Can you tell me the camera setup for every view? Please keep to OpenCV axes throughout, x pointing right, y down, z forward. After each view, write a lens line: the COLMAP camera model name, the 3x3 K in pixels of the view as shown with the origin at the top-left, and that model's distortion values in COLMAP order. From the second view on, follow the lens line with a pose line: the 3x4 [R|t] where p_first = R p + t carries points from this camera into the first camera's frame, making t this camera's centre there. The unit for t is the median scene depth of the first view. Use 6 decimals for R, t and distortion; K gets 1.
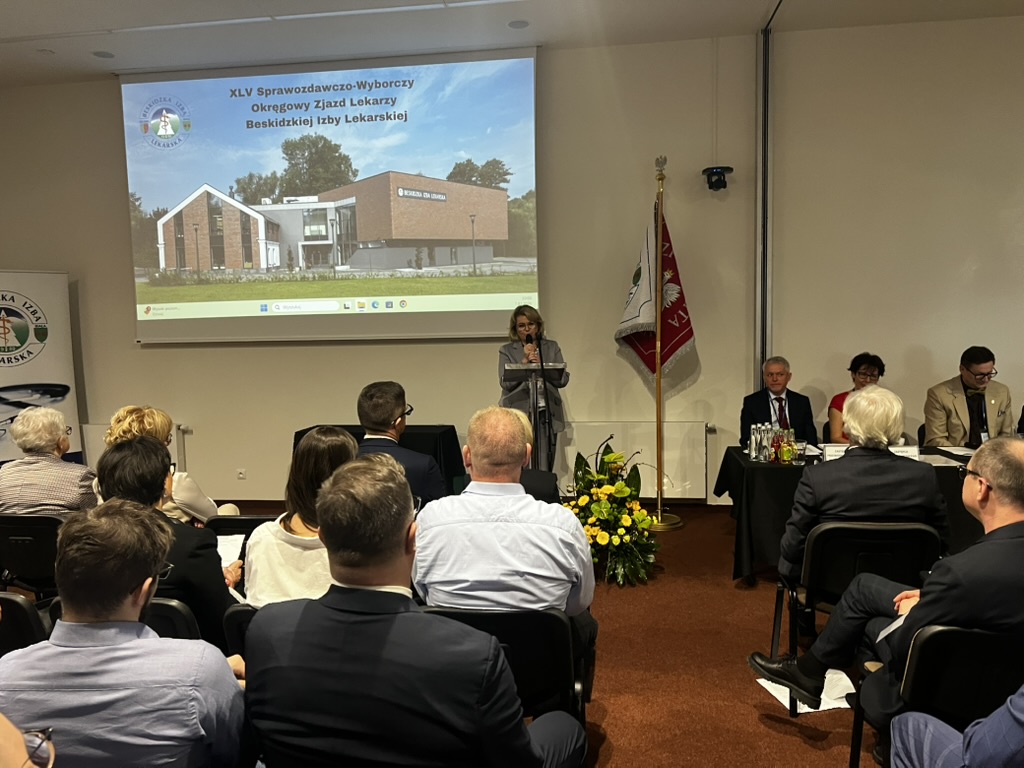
lens RADIAL K [[765.7, 0, 512.5], [0, 765.7, 389.7], [0, 0, 1]] dist [0.052981, -0.066433]
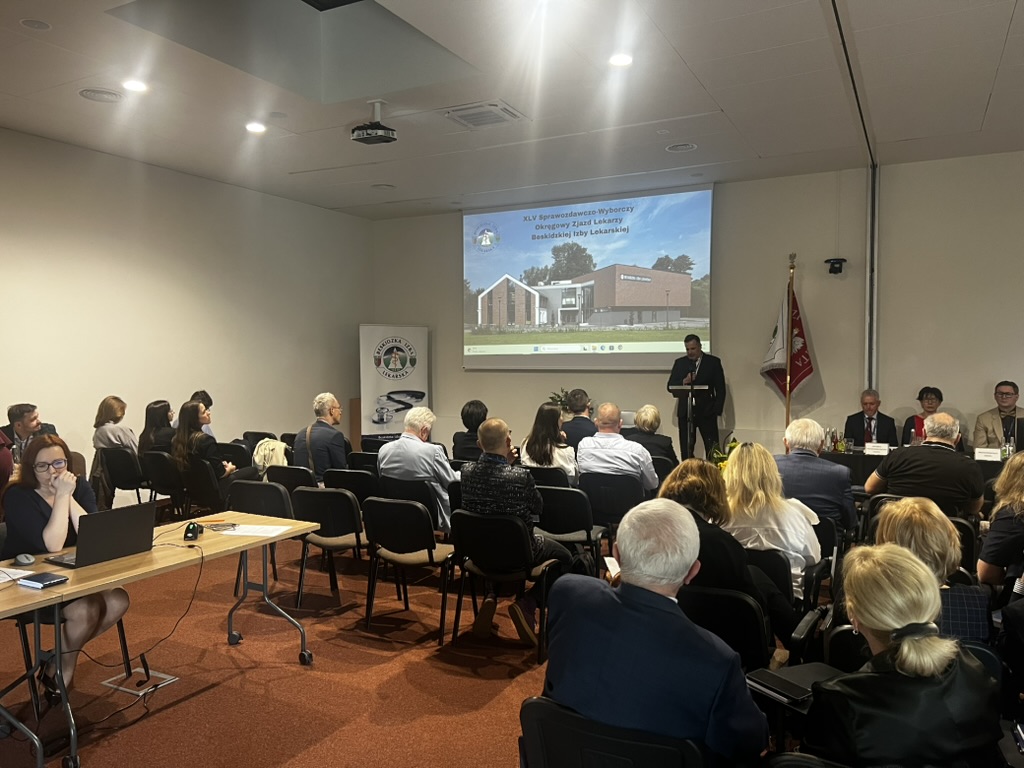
lens RADIAL K [[765.7, 0, 508.6], [0, 765.7, 390.2], [0, 0, 1]] dist [0.052981, -0.066433]
pose [[0.937105, 0.036024, -0.347184, 0.186743], [-0.052375, 0.997911, -0.037822, 0.044643], [0.345096, 0.053627, 0.937034, -0.527482]]
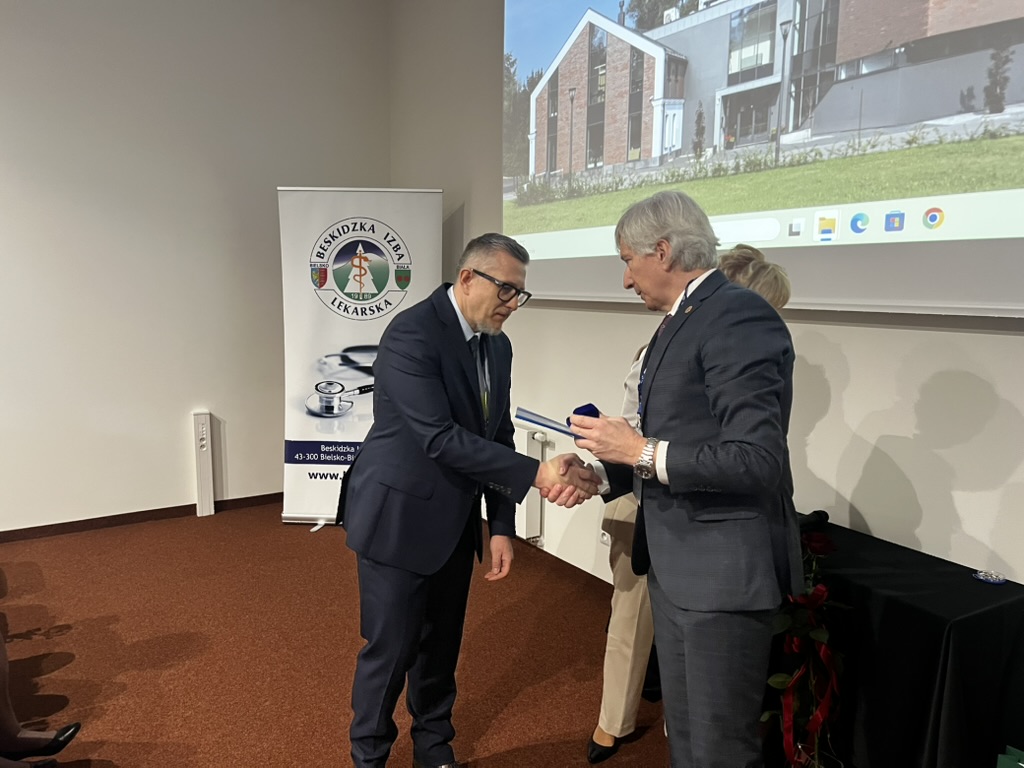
lens RADIAL K [[765.7, 0, 513.4], [0, 765.7, 389.0], [0, 0, 1]] dist [0.052981, -0.066433]
pose [[0.661467, 0.133887, -0.737926, 0.006533], [-0.098423, 0.990923, 0.091566, -0.045760], [0.743488, 0.012061, 0.668641, 0.608937]]
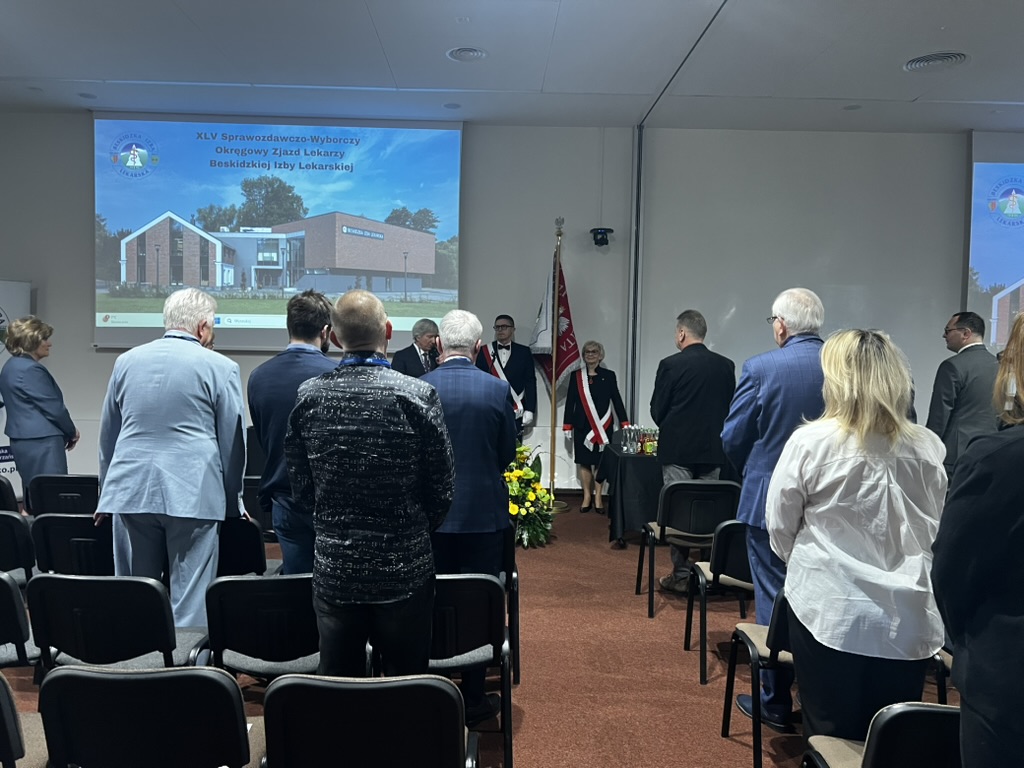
lens RADIAL K [[765.7, 0, 514.6], [0, 765.7, 377.8], [0, 0, 1]] dist [0.052981, -0.066433]
pose [[0.986296, 0.033467, 0.161558, -0.069687], [-0.025836, 0.998459, -0.049104, 0.024341], [-0.162952, 0.044257, 0.985641, -0.206686]]
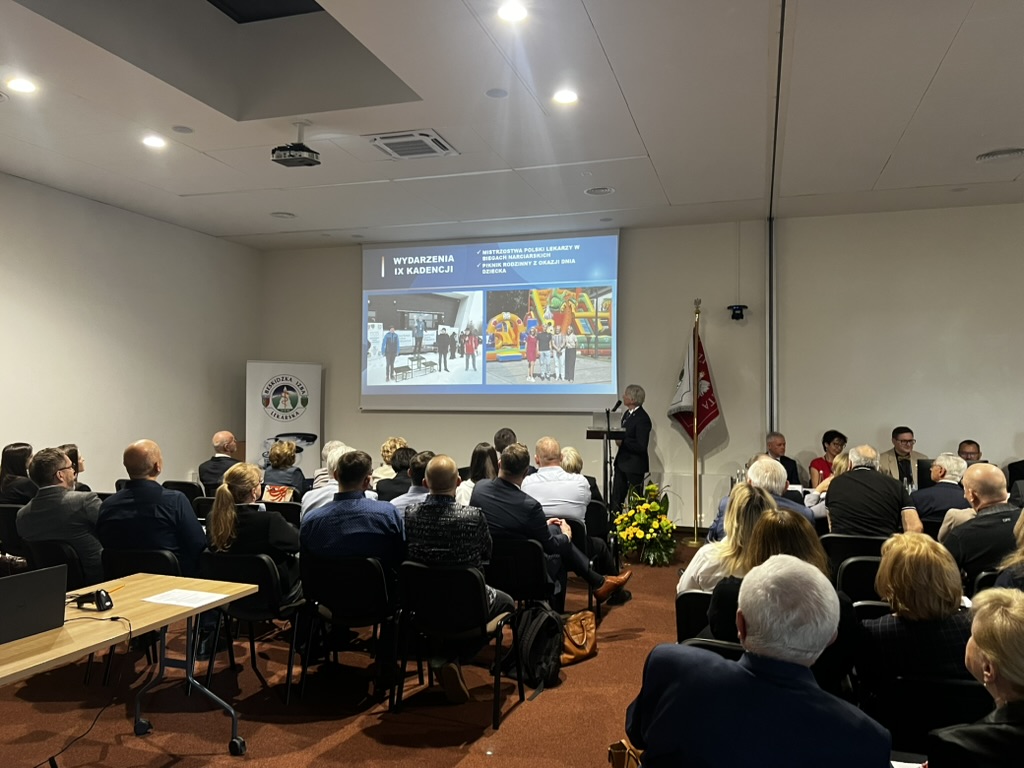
lens RADIAL K [[765.7, 0, 498.3], [0, 765.7, 378.0], [0, 0, 1]] dist [0.052981, -0.066433]
pose [[0.982456, 0.024280, -0.184908, 0.081772], [-0.046777, 0.991876, -0.118297, 0.049742], [0.180533, 0.124871, 0.975610, -0.499605]]
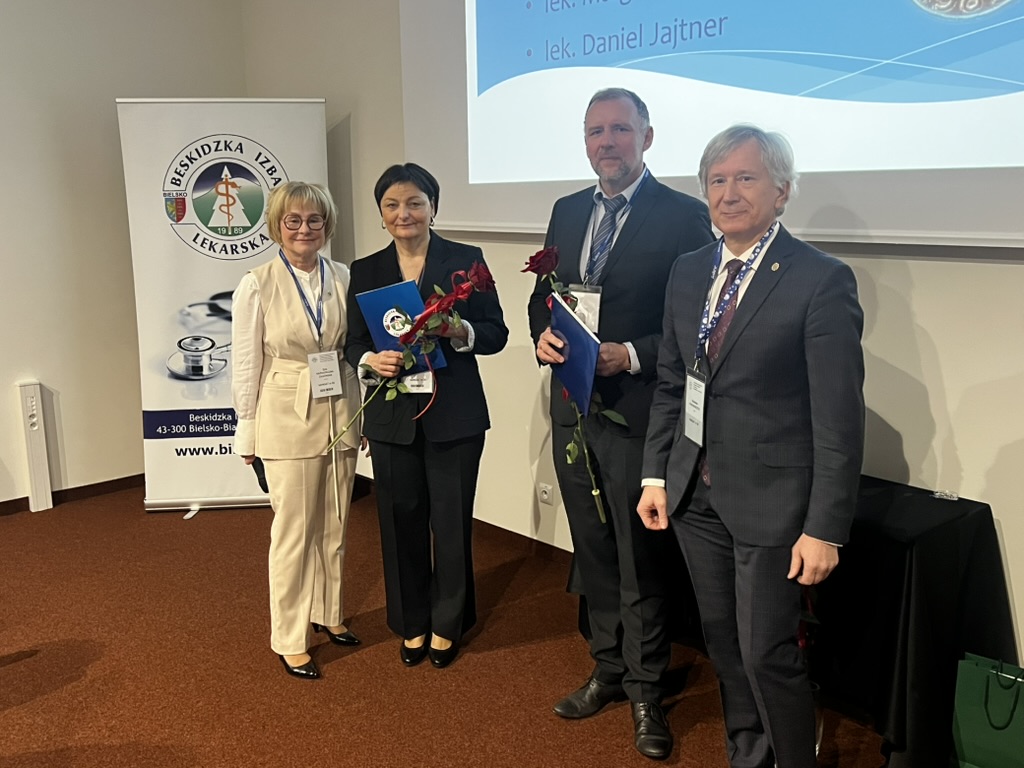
lens RADIAL K [[998.0, 0, 511.4], [0, 998.0, 371.0], [0, 0, 1]] dist [0.024040, 0.000000]
pose [[0.773107, 0.128067, -0.621213, 0.029975], [-0.063748, 0.990134, 0.124786, -0.055257], [0.631064, -0.056872, 0.773643, 0.514589]]
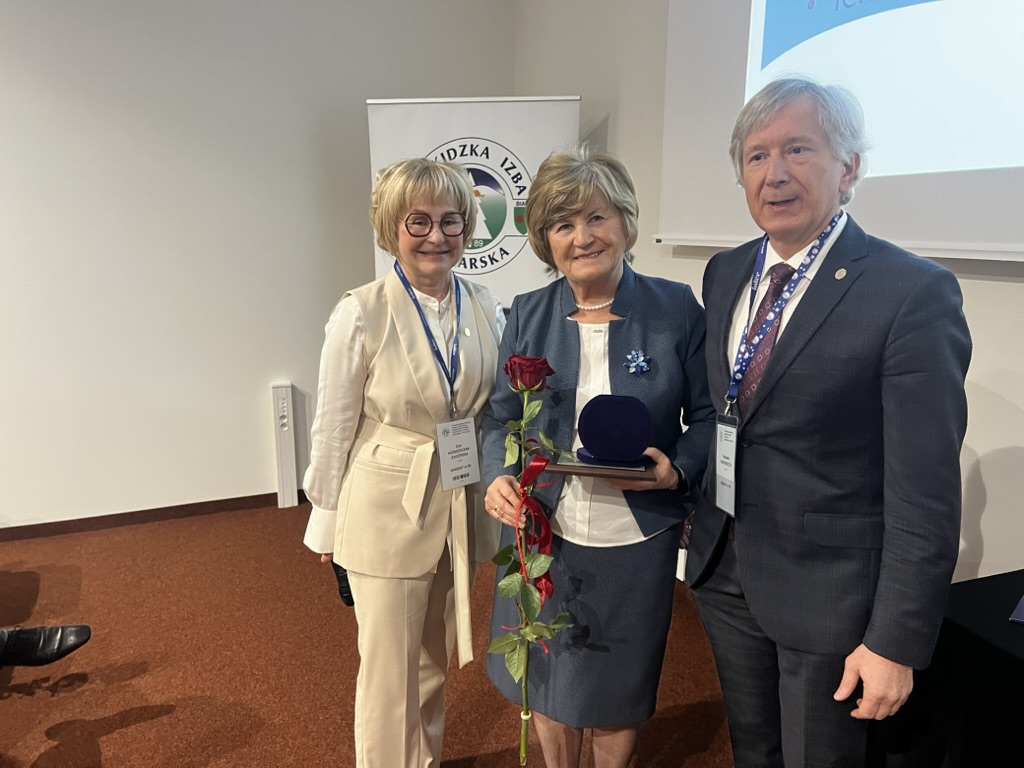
lens RADIAL K [[765.7, 0, 518.8], [0, 765.7, 391.5], [0, 0, 1]] dist [0.052981, -0.066433]
pose [[0.531037, 0.209478, -0.821048, -0.140778], [-0.102476, 0.977725, 0.183172, -0.052553], [0.841129, -0.013134, 0.540674, 0.715479]]
